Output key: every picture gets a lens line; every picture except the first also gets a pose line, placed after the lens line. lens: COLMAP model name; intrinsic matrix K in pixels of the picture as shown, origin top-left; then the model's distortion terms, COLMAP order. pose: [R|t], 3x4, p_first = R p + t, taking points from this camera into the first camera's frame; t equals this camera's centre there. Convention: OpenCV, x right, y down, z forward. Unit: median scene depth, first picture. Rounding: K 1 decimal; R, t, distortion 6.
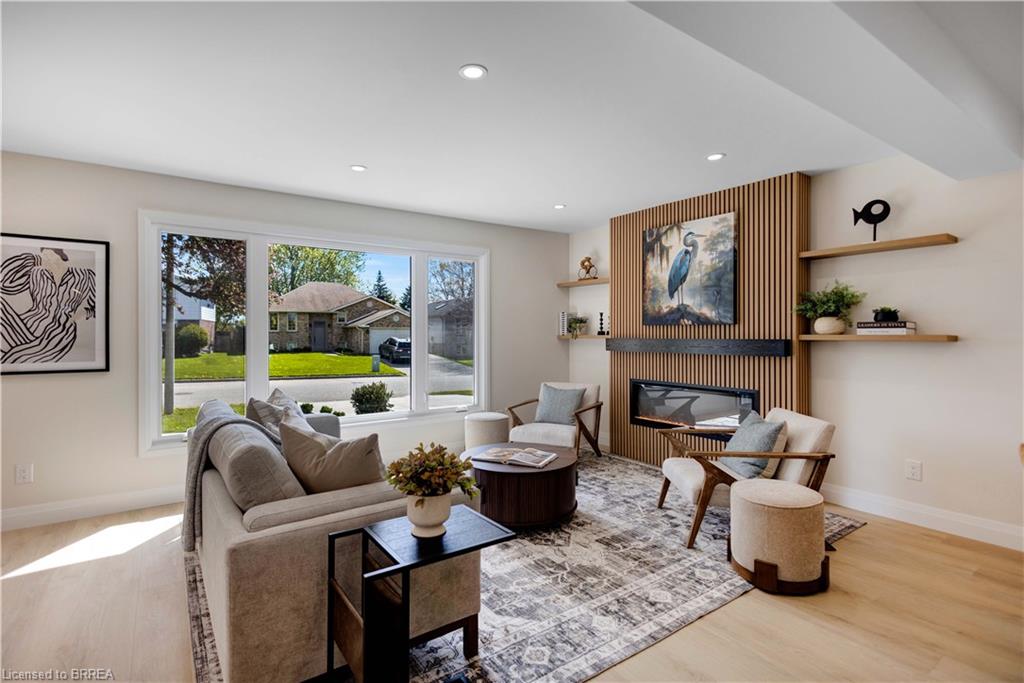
lens RADIAL K [[484.4, 0, 512.0], [0, 484.4, 341.5], [0, 0, 1]] dist [0.011429, 0.000280]
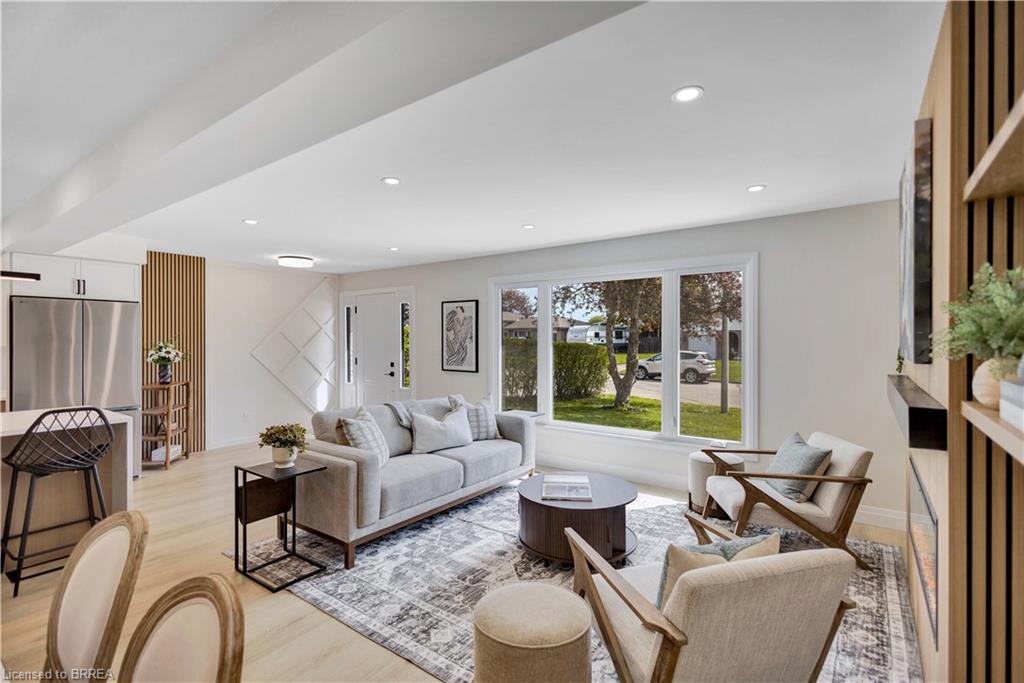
lens RADIAL K [[484.4, 0, 512.0], [0, 484.4, 341.5], [0, 0, 1]] dist [0.011429, 0.000280]
pose [[0.323308, 0.006843, -0.946269, 1.144455], [-0.018486, 0.999829, 0.000914, -0.072114], [0.946113, 0.017197, 0.323379, 0.714967]]
